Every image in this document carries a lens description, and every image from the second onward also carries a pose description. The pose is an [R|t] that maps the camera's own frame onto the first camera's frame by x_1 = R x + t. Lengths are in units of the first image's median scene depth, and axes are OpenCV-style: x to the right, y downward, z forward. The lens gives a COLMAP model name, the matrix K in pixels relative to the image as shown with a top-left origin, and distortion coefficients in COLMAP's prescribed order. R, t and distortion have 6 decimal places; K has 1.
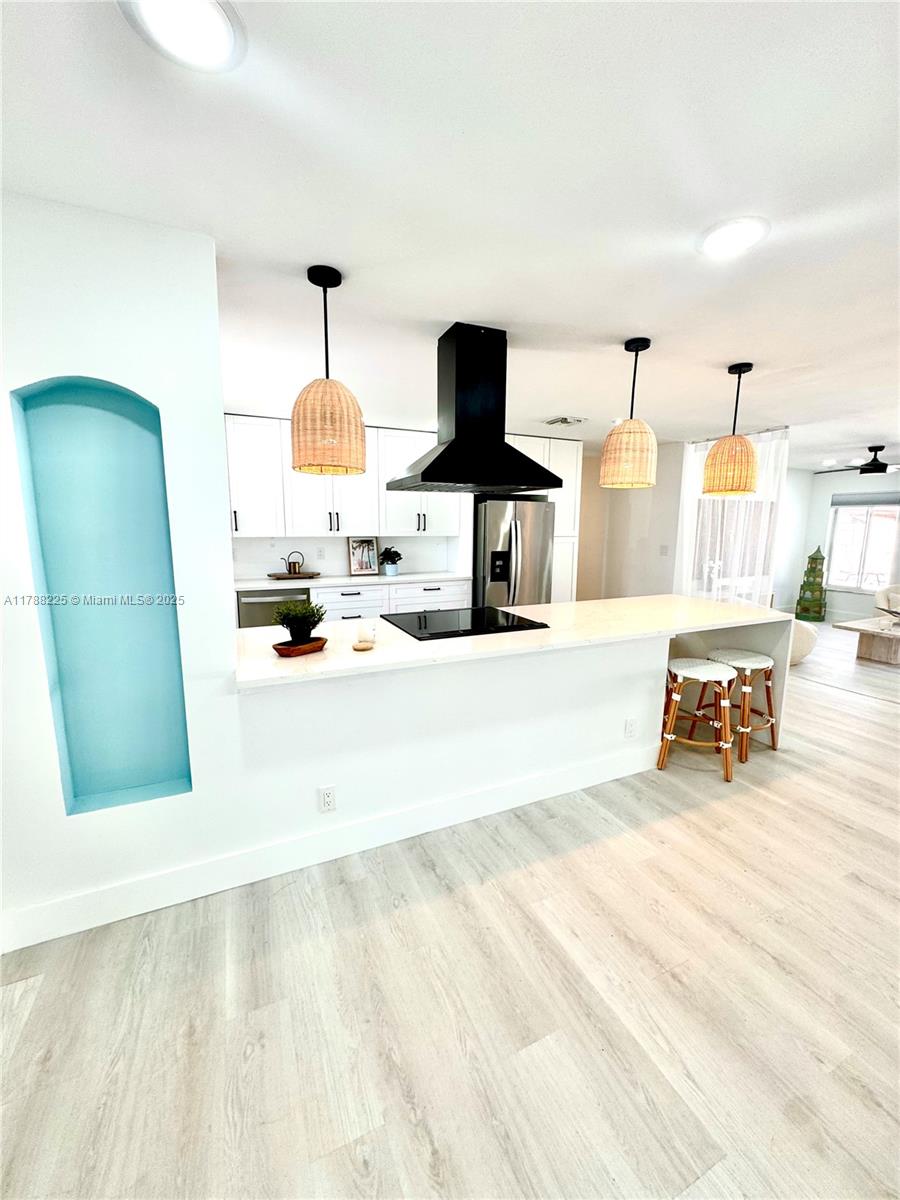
lens RADIAL K [[478.7, 0, 450.0], [0, 478.7, 600.0], [0, 0, 1]] dist [0.001238, 0.000331]
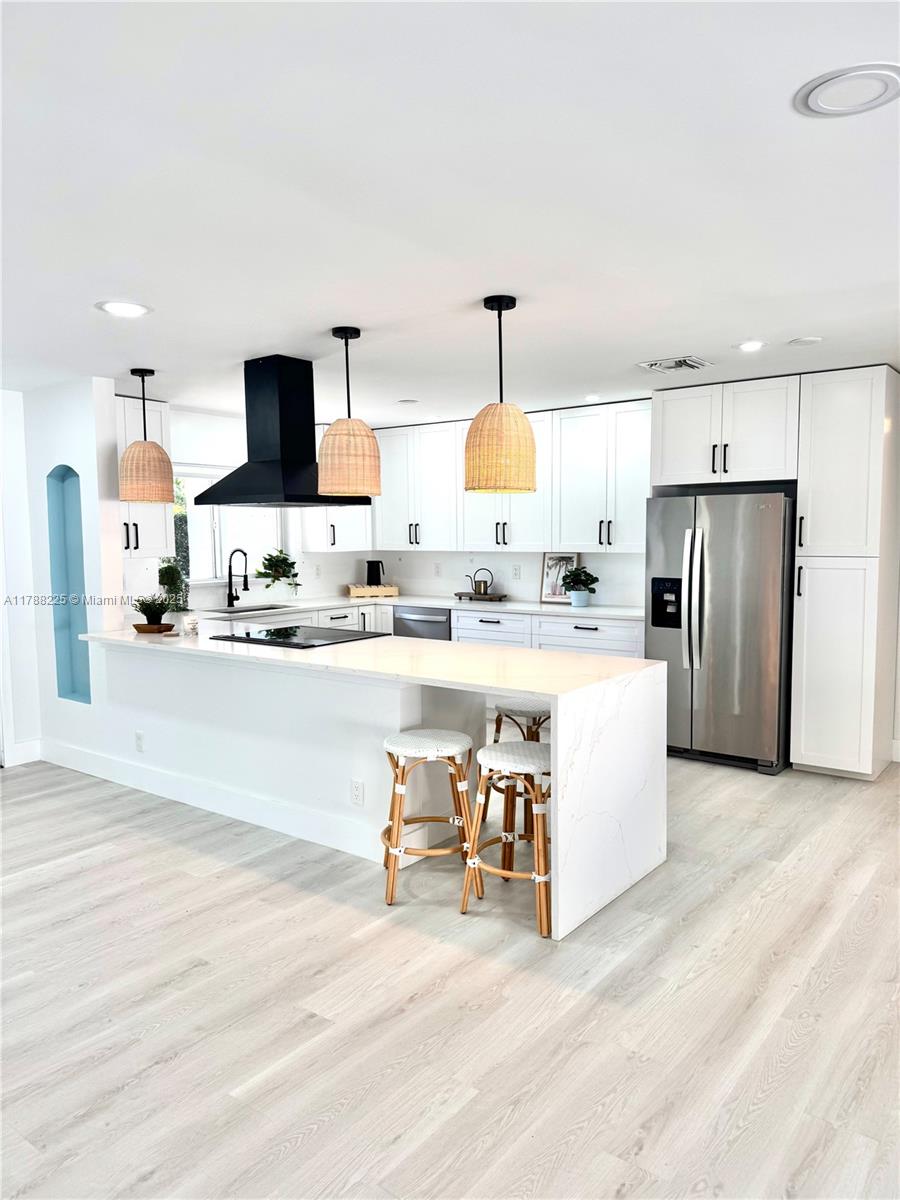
lens RADIAL K [[832.1, 0, 446.2], [0, 832.1, 604.8], [0, 0, 1]] dist [0.181577, -0.334688]
pose [[0.462528, 0.068575, -0.883949, 1.882014], [-0.128108, 0.991711, 0.009902, -0.085118], [0.877301, 0.108661, 0.467479, 0.504469]]
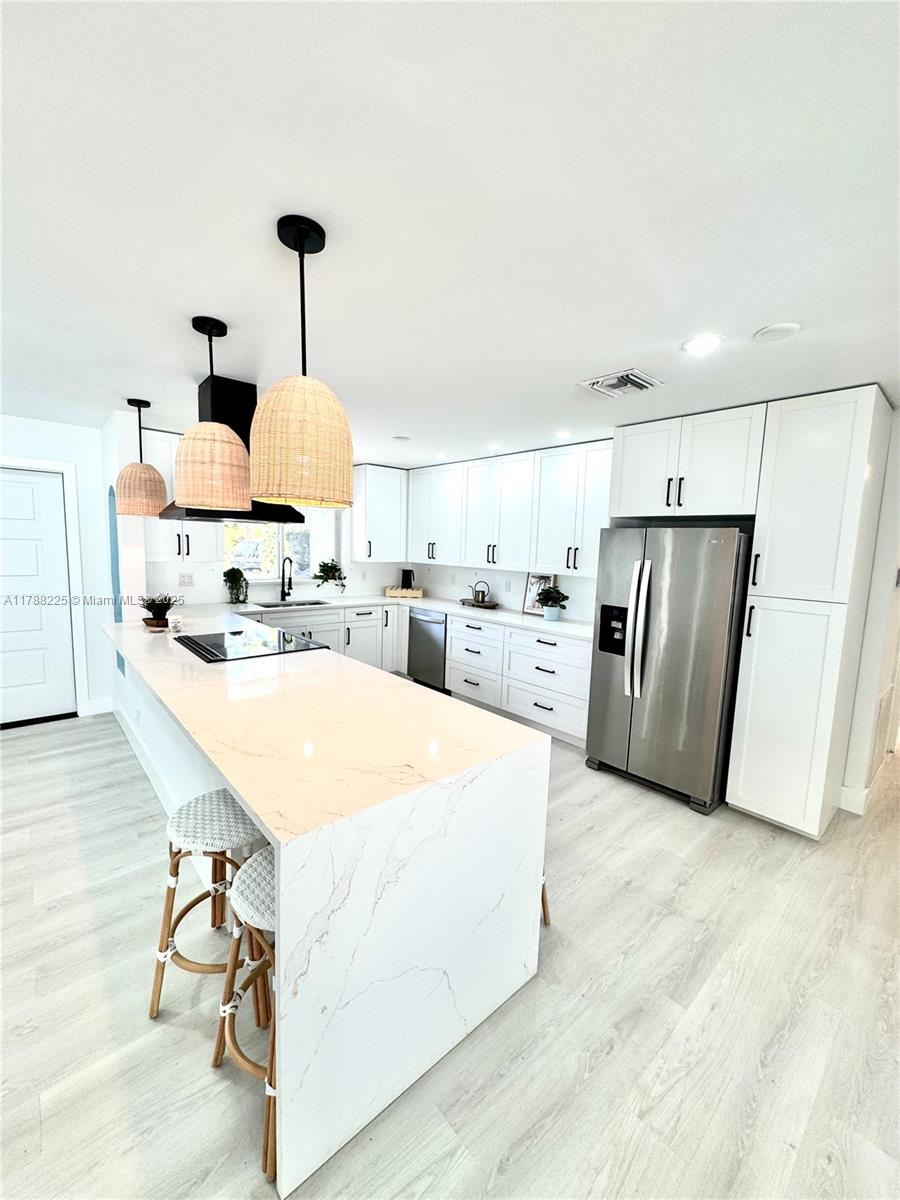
lens RADIAL K [[478.7, 0, 450.0], [0, 478.7, 600.0], [0, 0, 1]] dist [0.001238, 0.000331]
pose [[0.289910, 0.113694, -0.950277, 1.301954], [-0.181596, 0.981416, 0.062018, -0.222016], [0.939668, 0.154587, 0.305168, 1.211551]]
